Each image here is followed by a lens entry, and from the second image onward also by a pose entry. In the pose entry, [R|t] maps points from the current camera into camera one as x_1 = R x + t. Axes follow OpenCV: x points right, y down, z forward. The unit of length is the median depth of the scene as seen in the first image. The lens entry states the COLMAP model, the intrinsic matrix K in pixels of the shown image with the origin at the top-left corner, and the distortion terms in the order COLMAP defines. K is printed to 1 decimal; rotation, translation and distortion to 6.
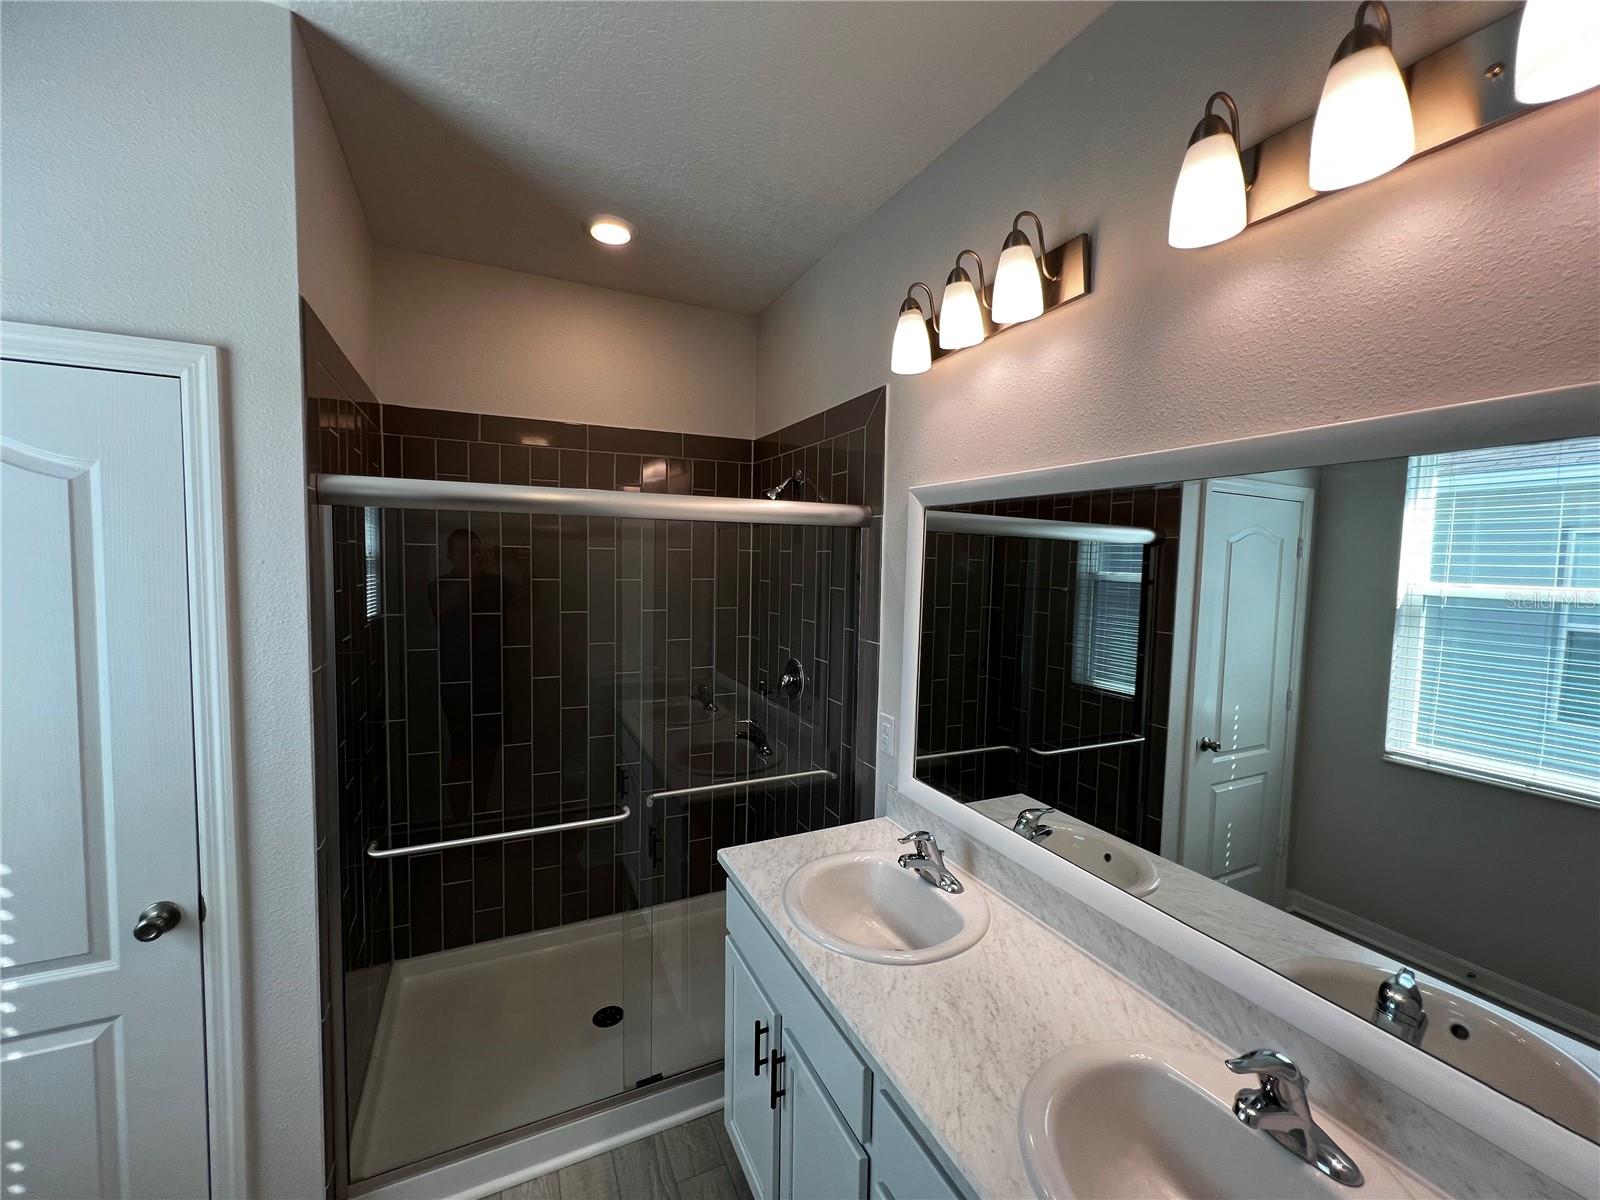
lens RADIAL K [[640.0, 0, 796.1], [0, 640.0, 597.0], [0, 0, 1]] dist [-0.001550, 0.000328]
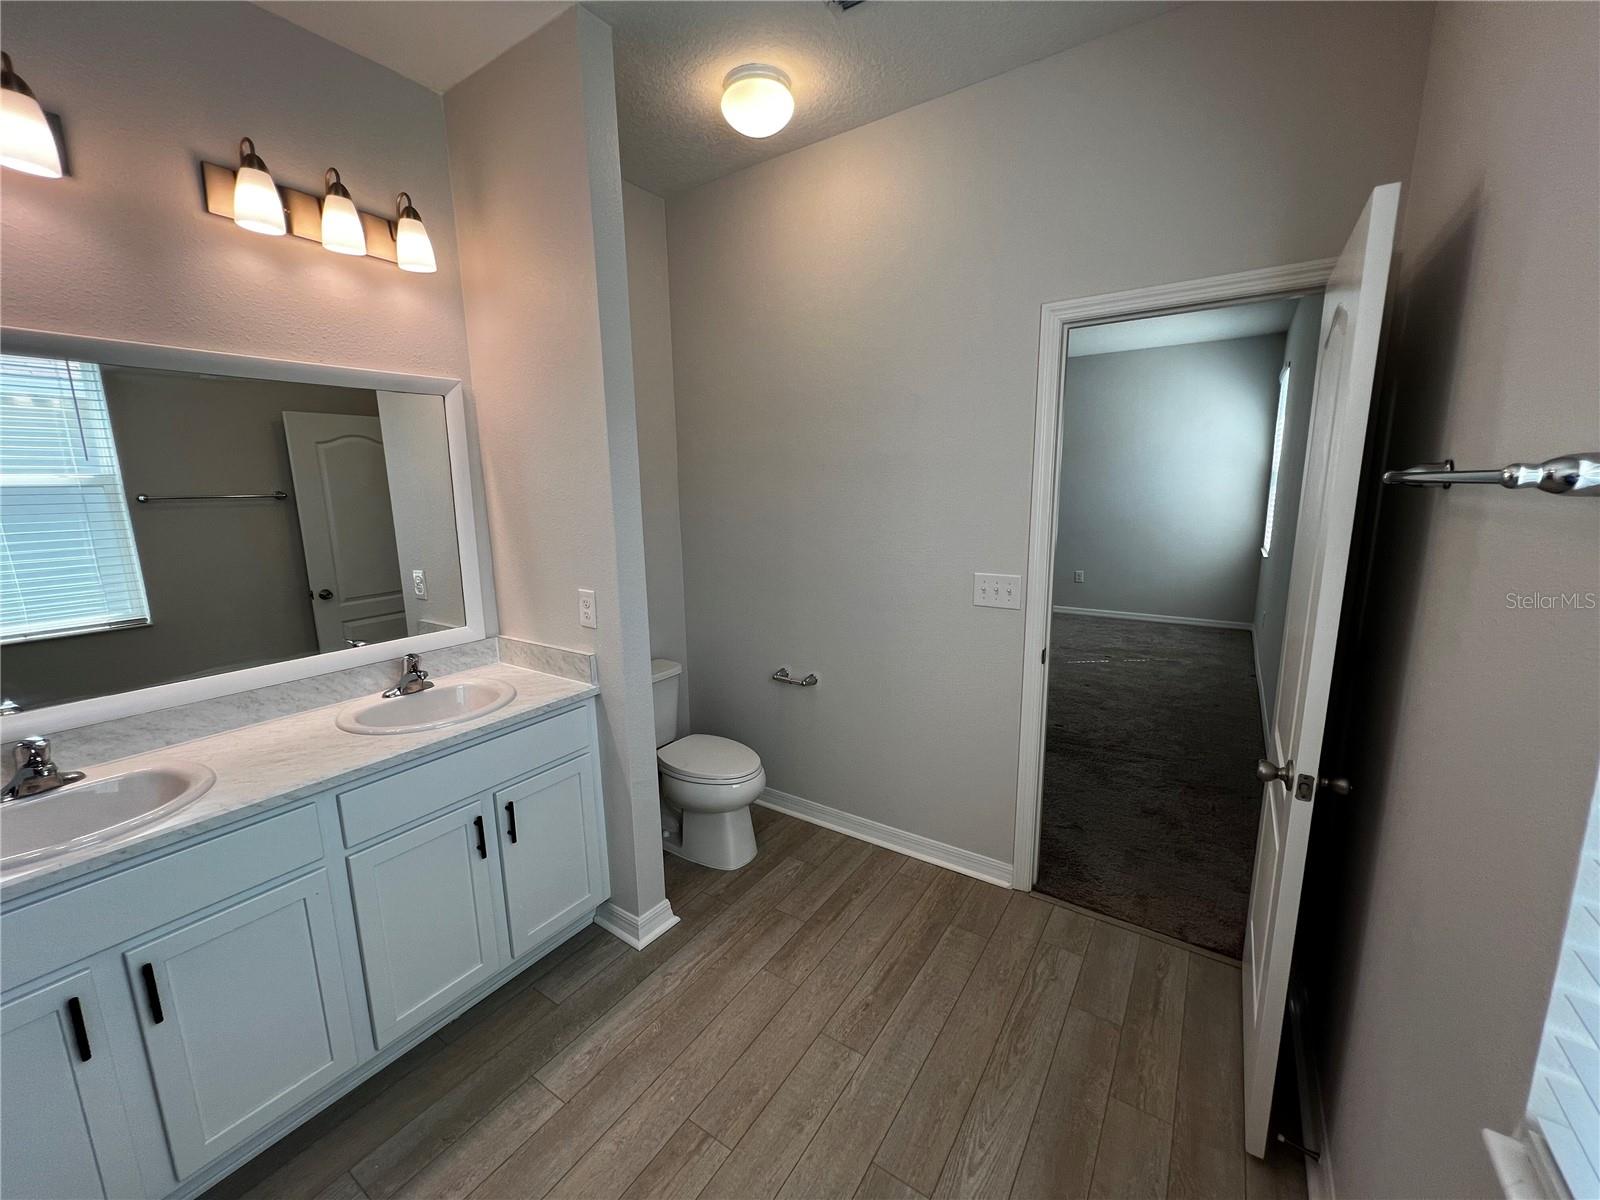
lens RADIAL K [[641.1, 0, 792.7], [0, 641.1, 598.2], [0, 0, 1]] dist [0.000282, 0.000074]
pose [[-0.505545, -0.165934, 0.846694, -0.867037], [0.058847, 0.972416, 0.225709, 0.037517], [-0.860791, 0.163932, -0.481835, 0.413376]]
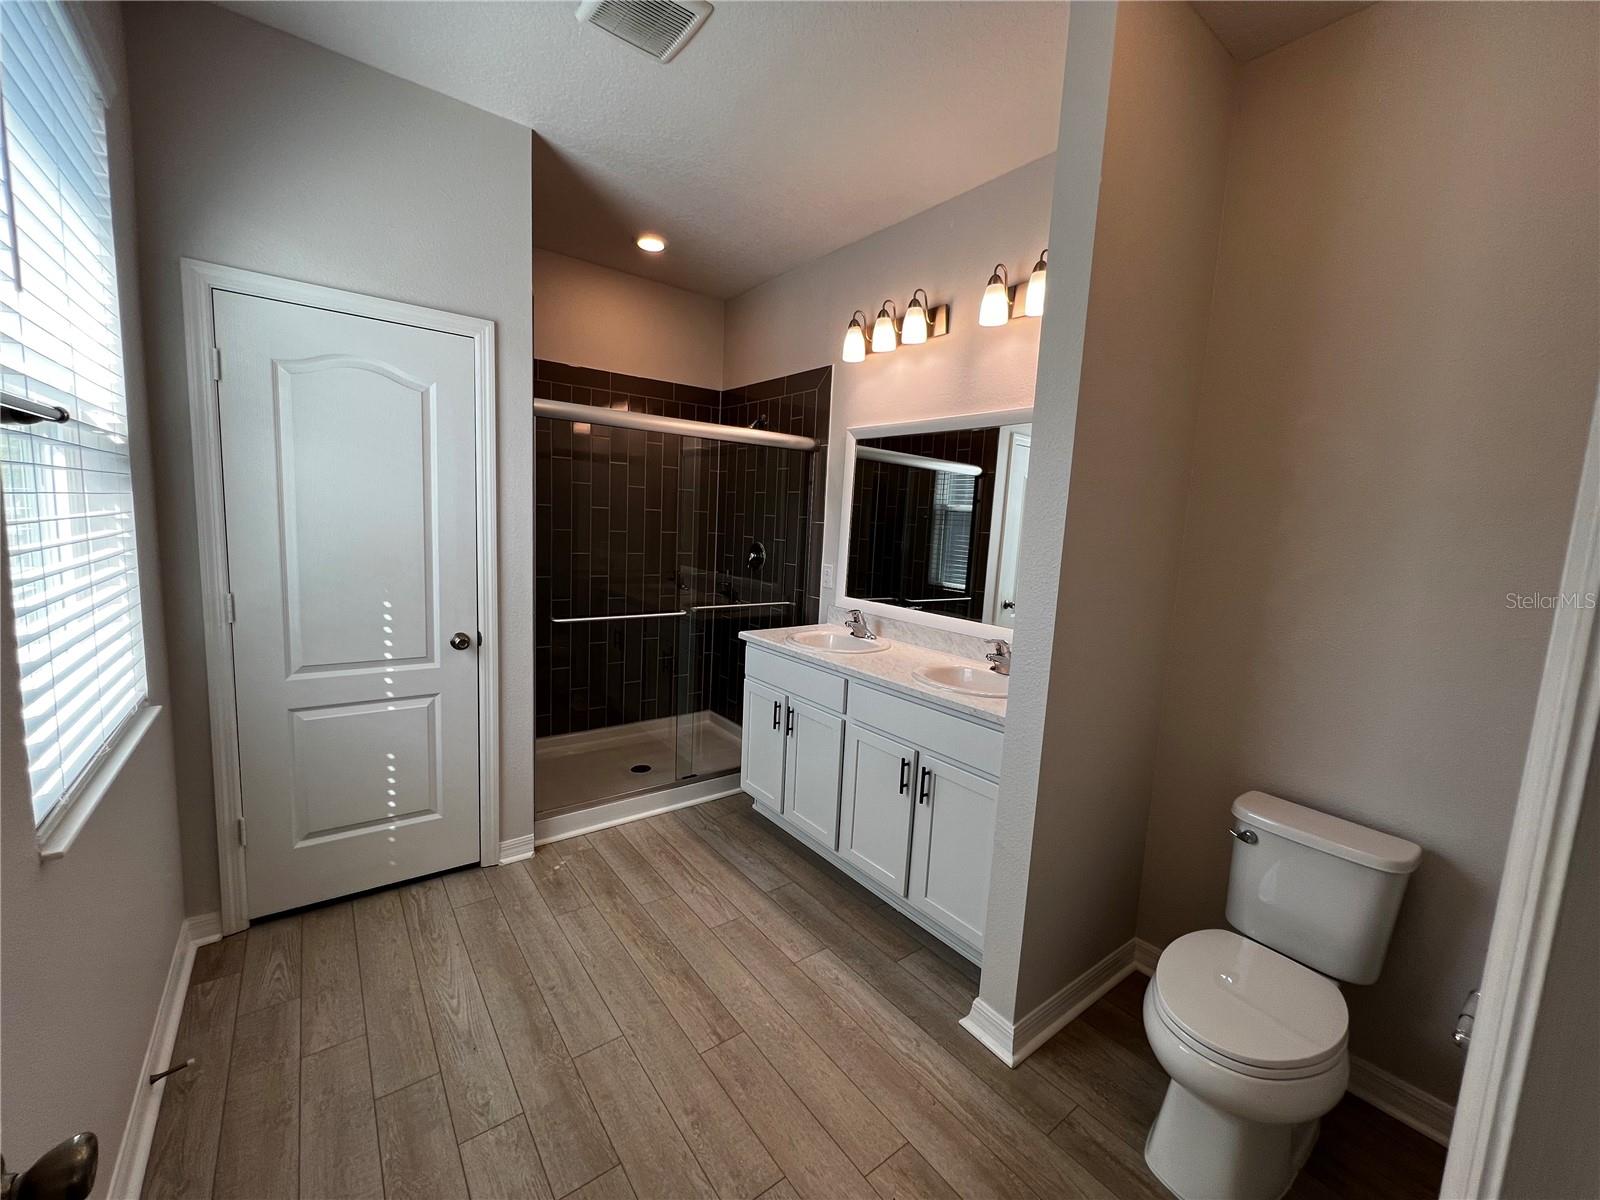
lens RADIAL K [[640.0, 0, 796.1], [0, 640.0, 597.0], [0, 0, 1]] dist [-0.001550, 0.000328]
pose [[0.978376, 0.003498, 0.206803, -0.313116], [-0.017905, 0.997536, 0.067836, 0.169237], [-0.206056, -0.070072, 0.976028, -0.687109]]
